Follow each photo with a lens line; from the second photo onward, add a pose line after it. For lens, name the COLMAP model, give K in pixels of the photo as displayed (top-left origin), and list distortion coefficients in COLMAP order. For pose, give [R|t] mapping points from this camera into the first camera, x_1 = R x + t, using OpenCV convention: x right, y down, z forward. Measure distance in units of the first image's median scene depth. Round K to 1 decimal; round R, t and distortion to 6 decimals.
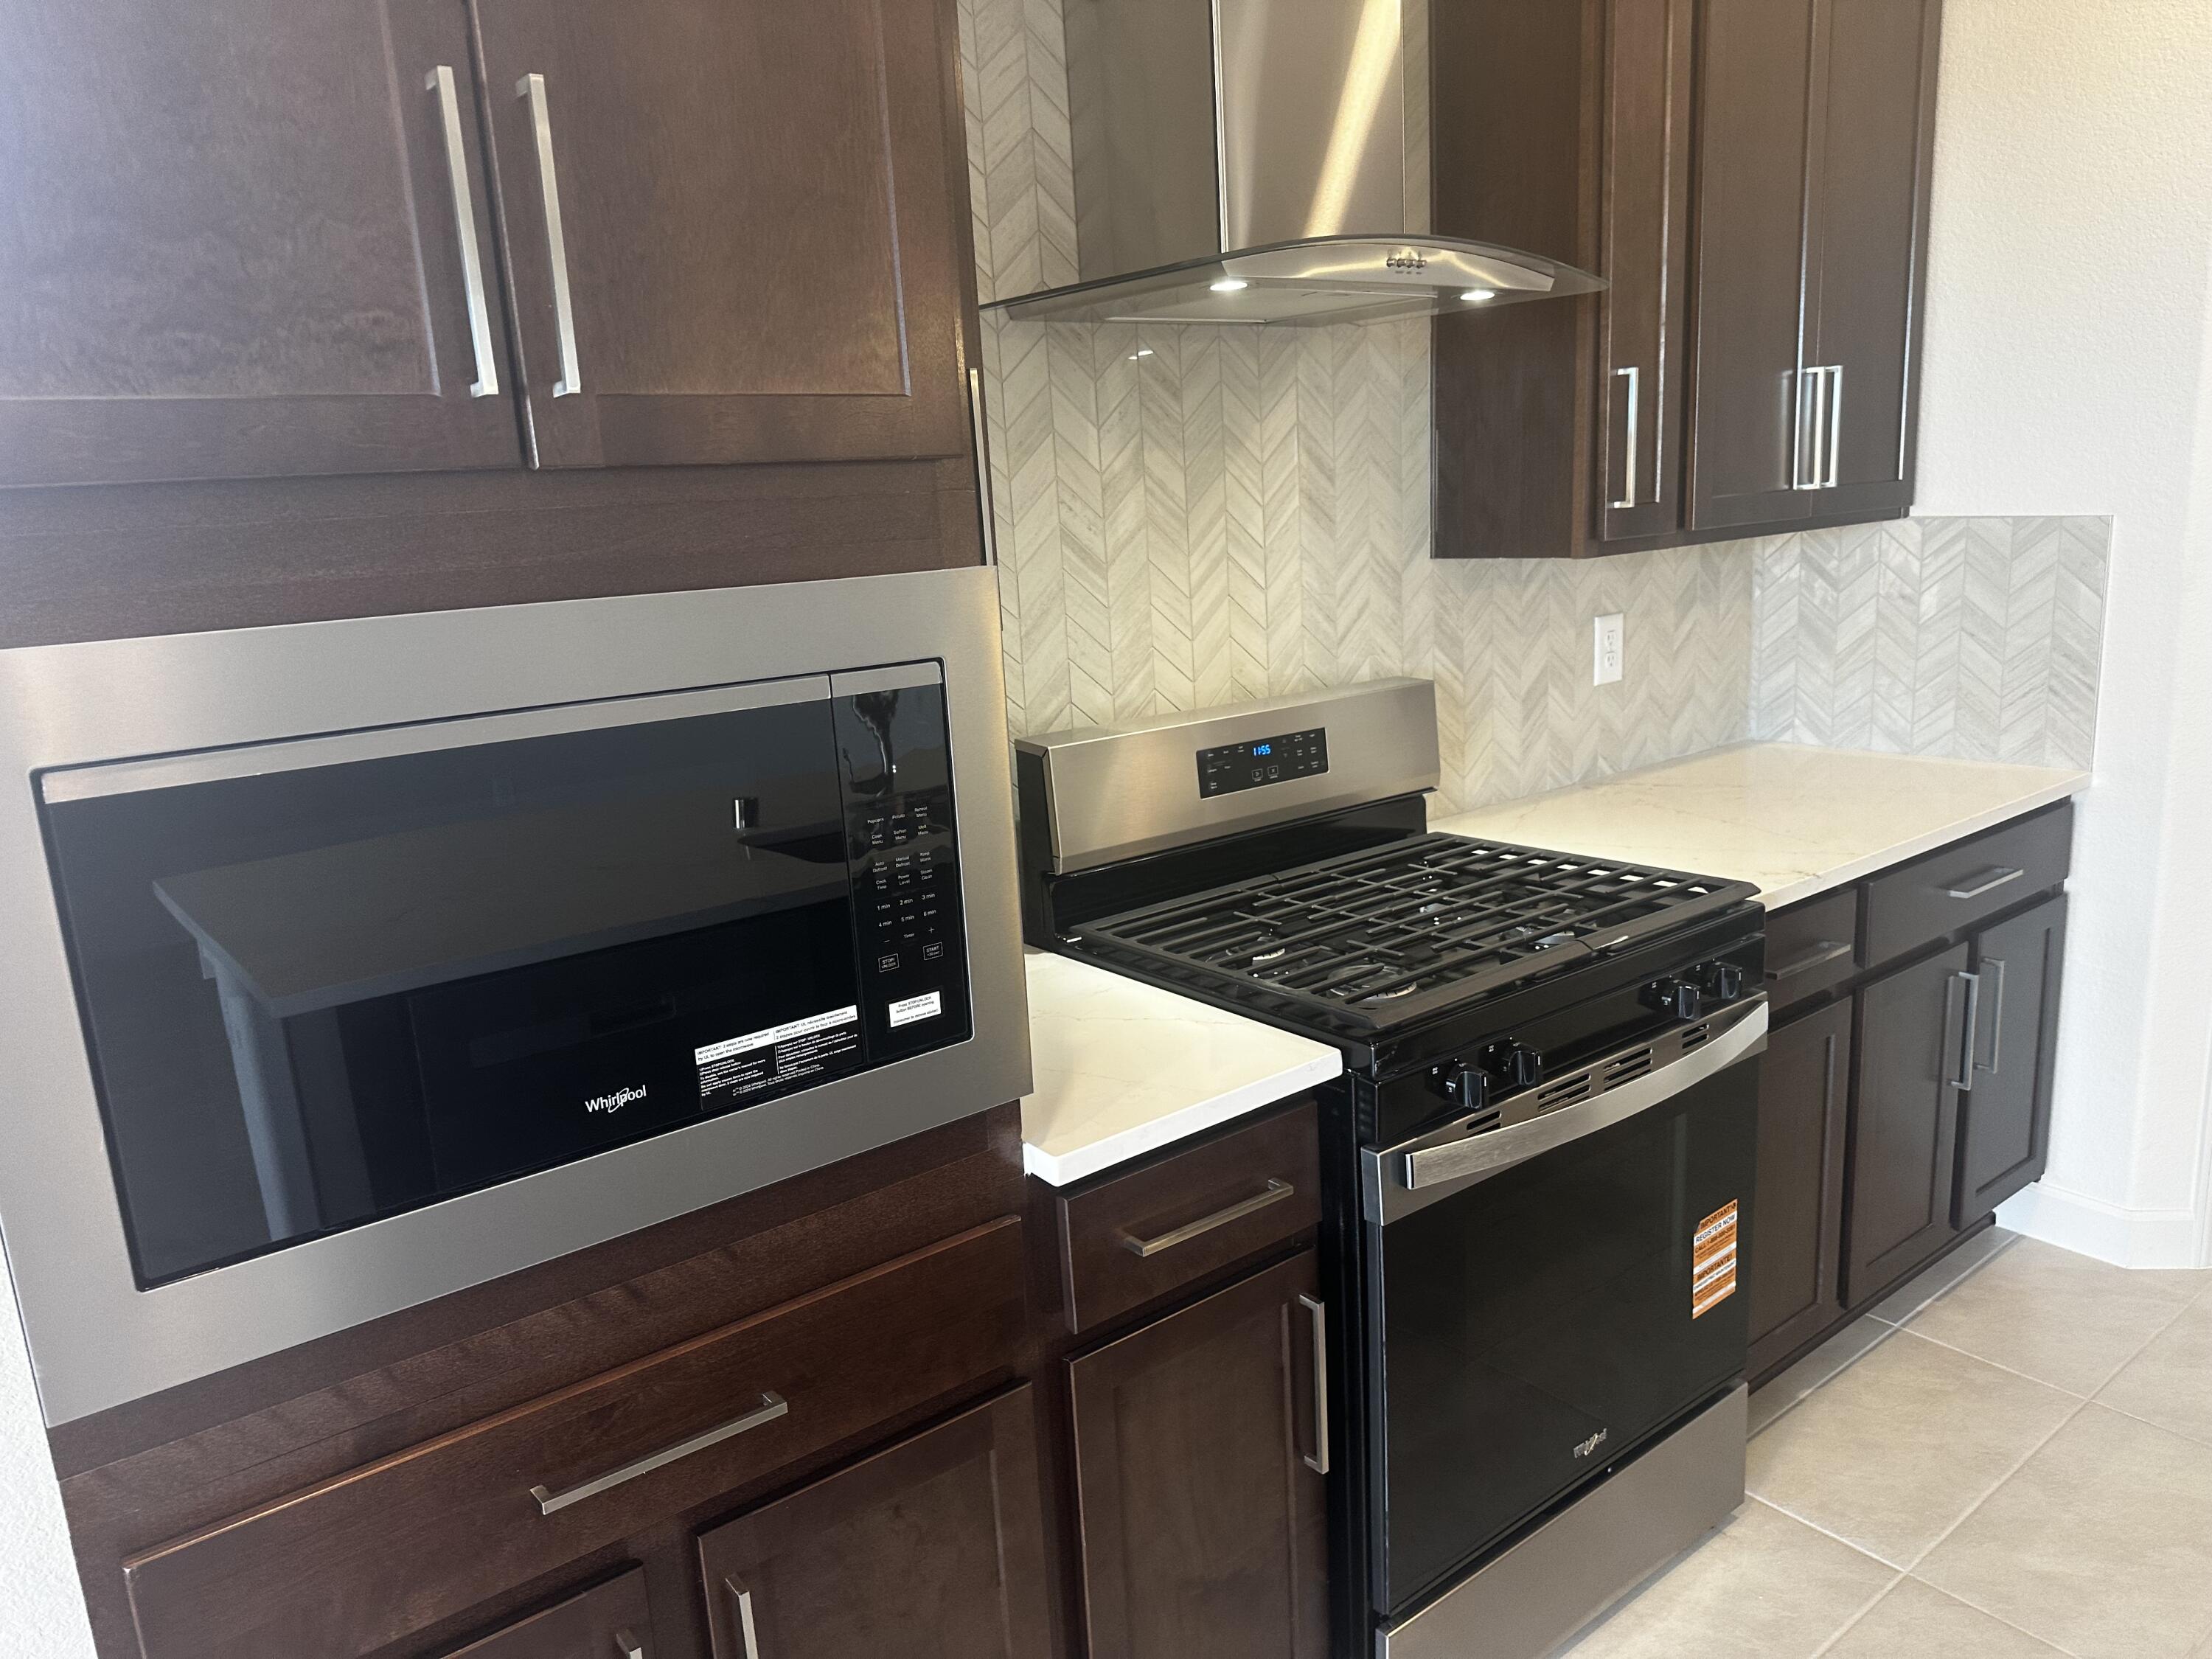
lens RADIAL K [[1581.1, 0, 1088.1], [0, 1581.1, 847.9], [0, 0, 1]] dist [0.032774, -0.037619]
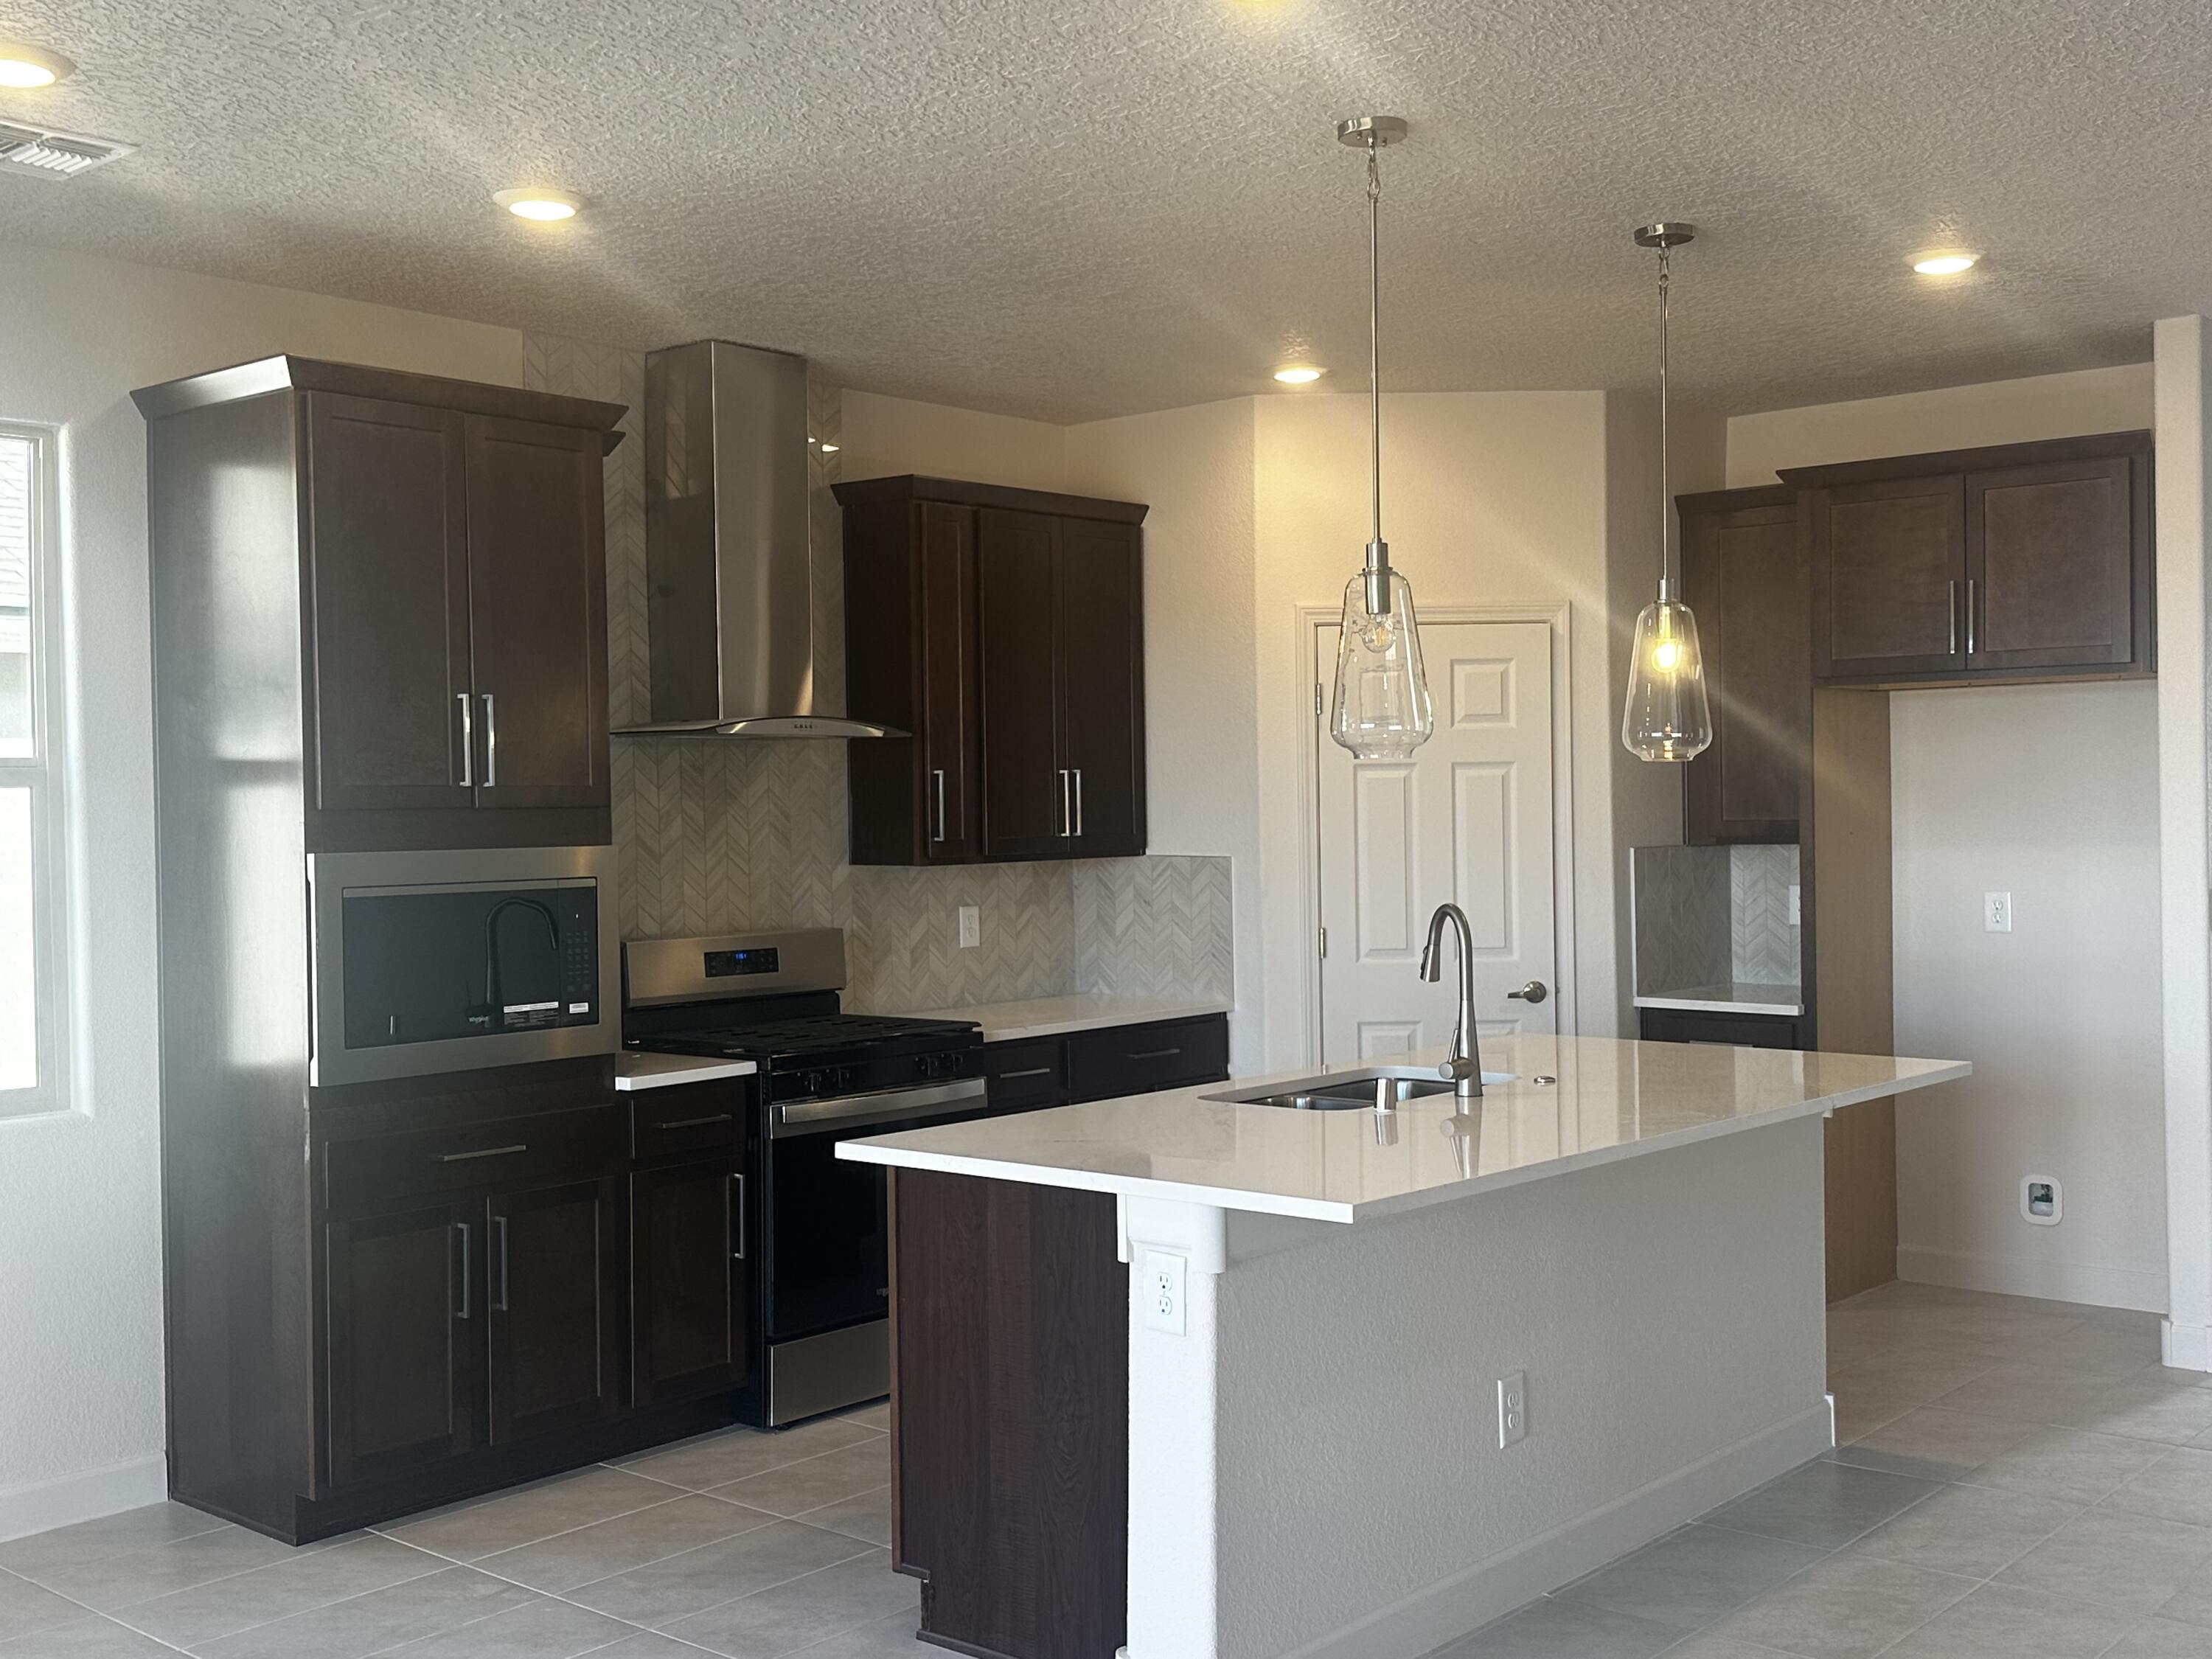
lens RADIAL K [[2294.4, 0, 1090.7], [0, 2294.4, 836.9], [0, 0, 1]] dist [0.042915, 0.000000]
pose [[0.980976, 0.038631, 0.190248, -0.007088], [0.003357, 0.976478, -0.215589, 0.378115], [-0.194101, 0.212126, 0.957772, -1.680902]]
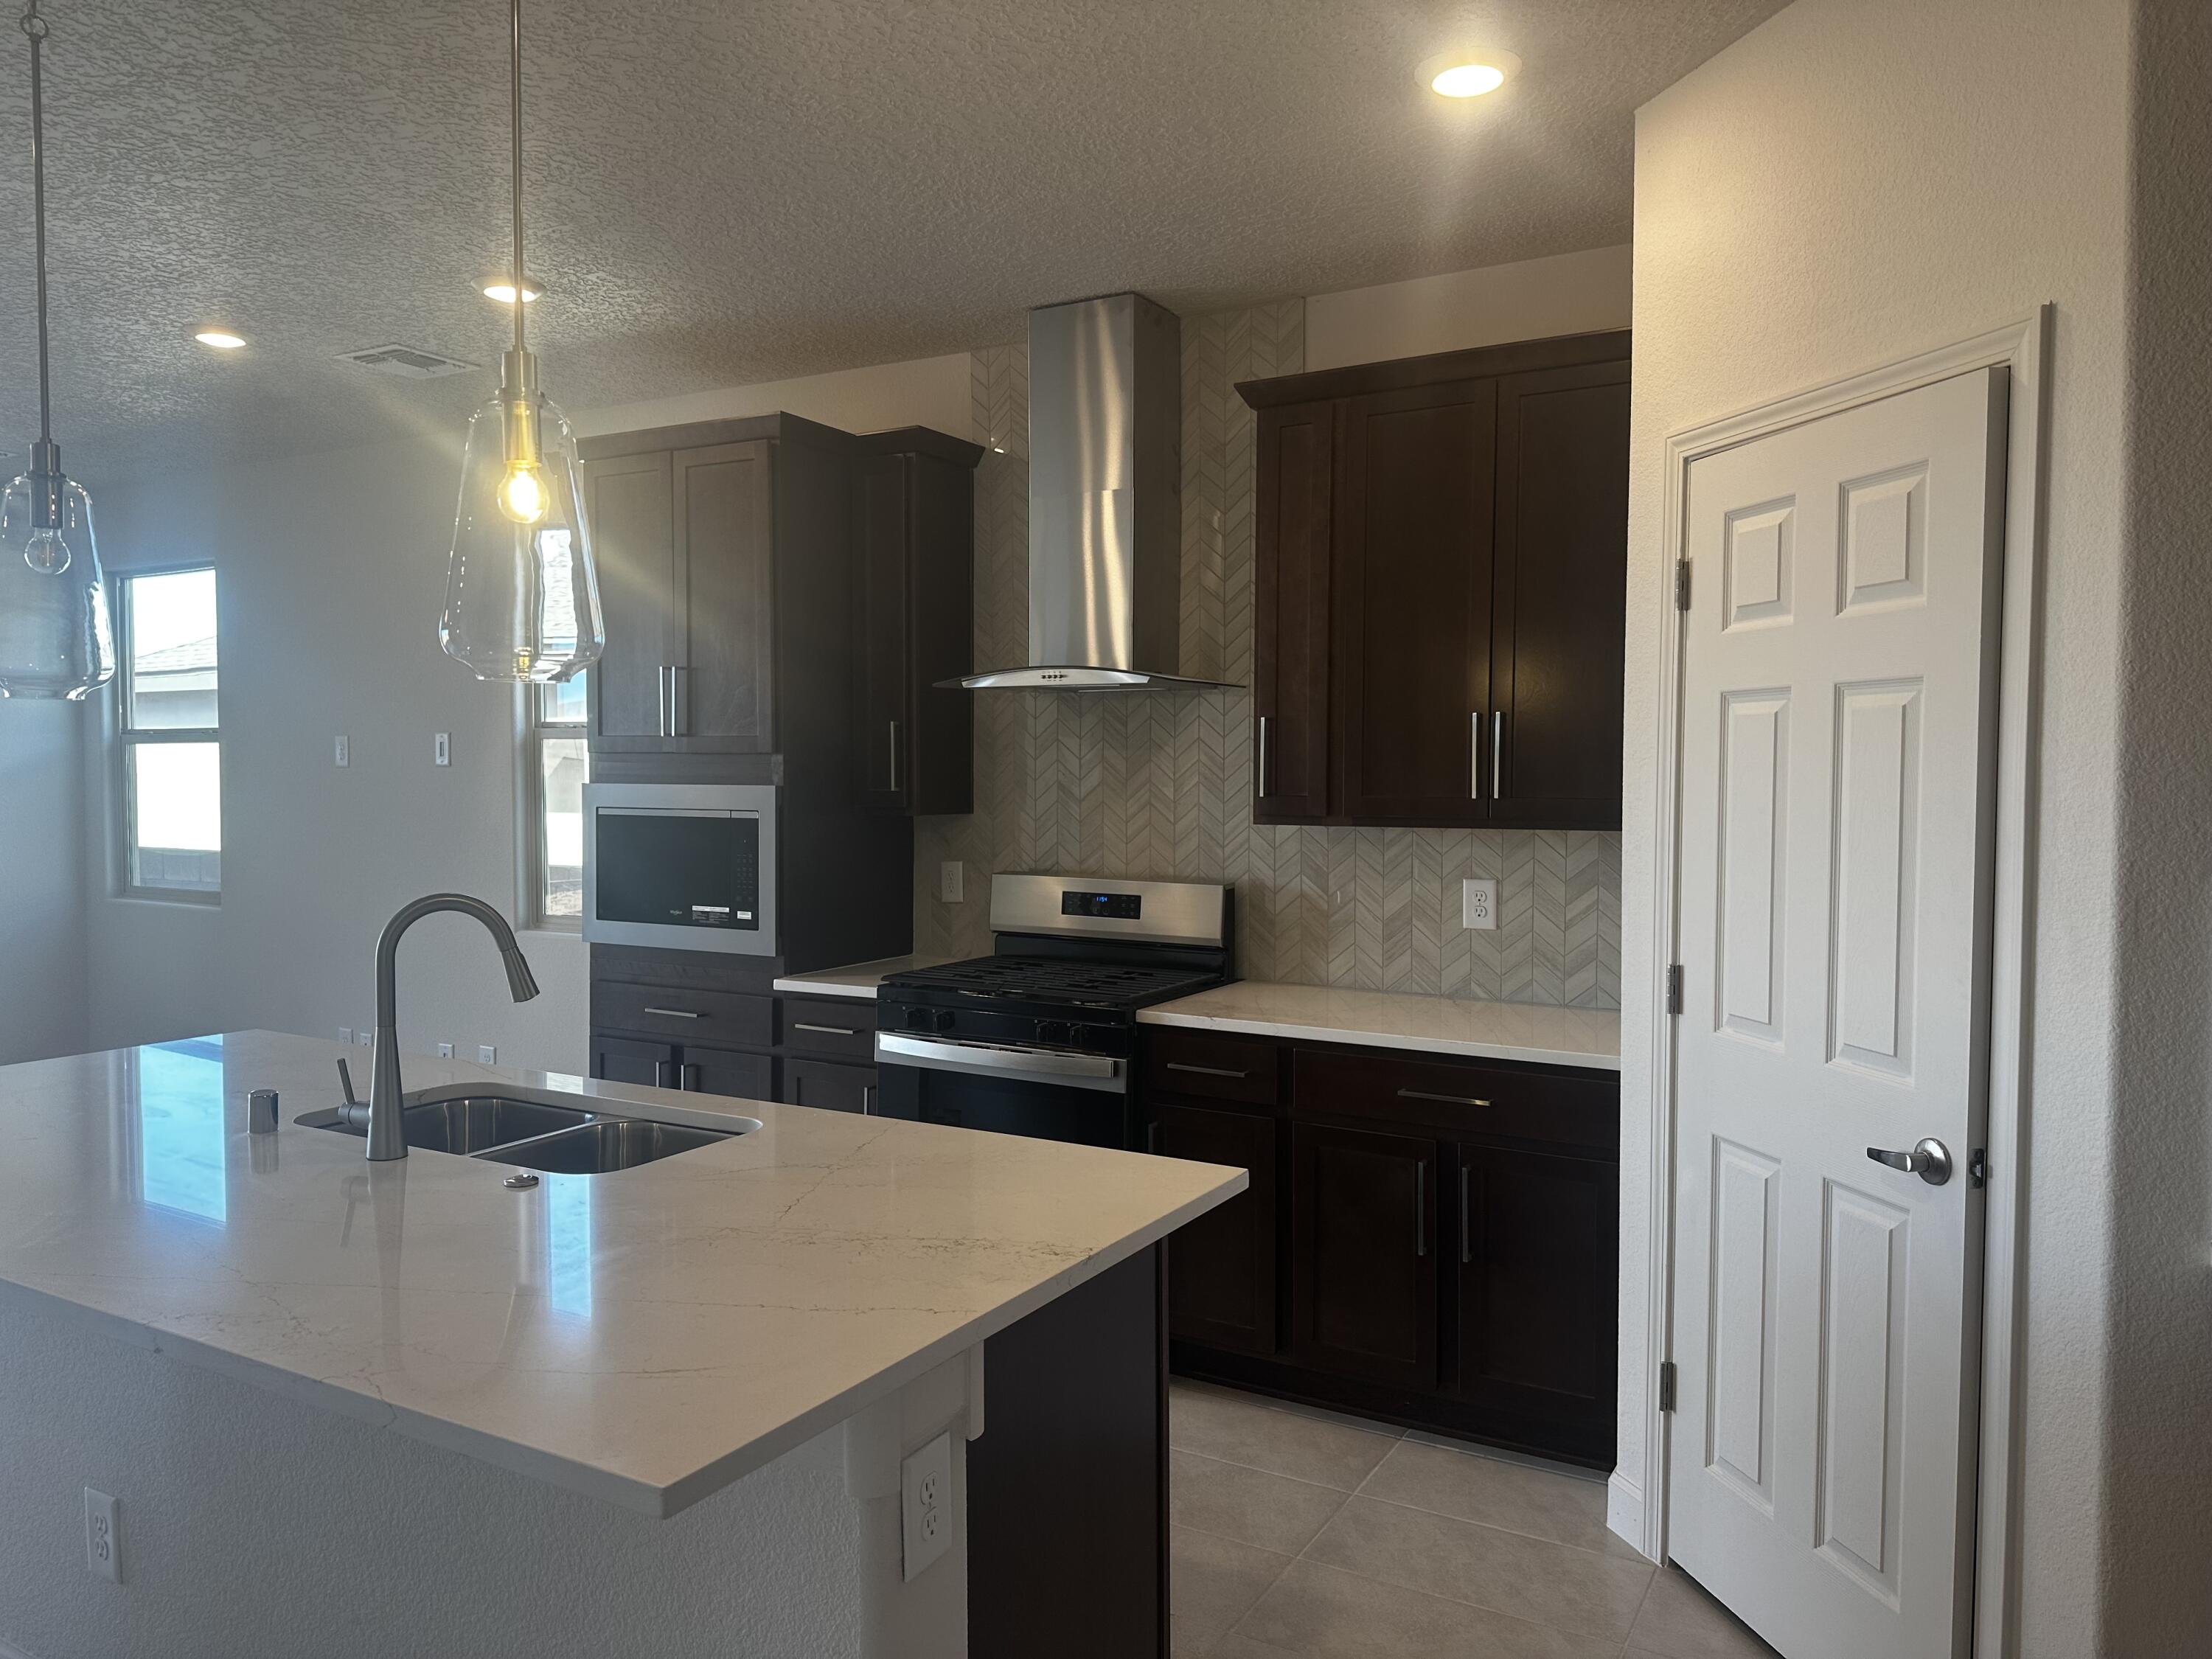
lens RADIAL K [[1581.1, 0, 1101.8], [0, 1581.1, 827.8], [0, 0, 1]] dist [0.032774, -0.037619]
pose [[0.342570, 0.092701, -0.934907, 1.870335], [-0.227848, 0.973609, 0.013050, -0.168010], [0.911444, 0.208546, 0.354652, 0.270196]]
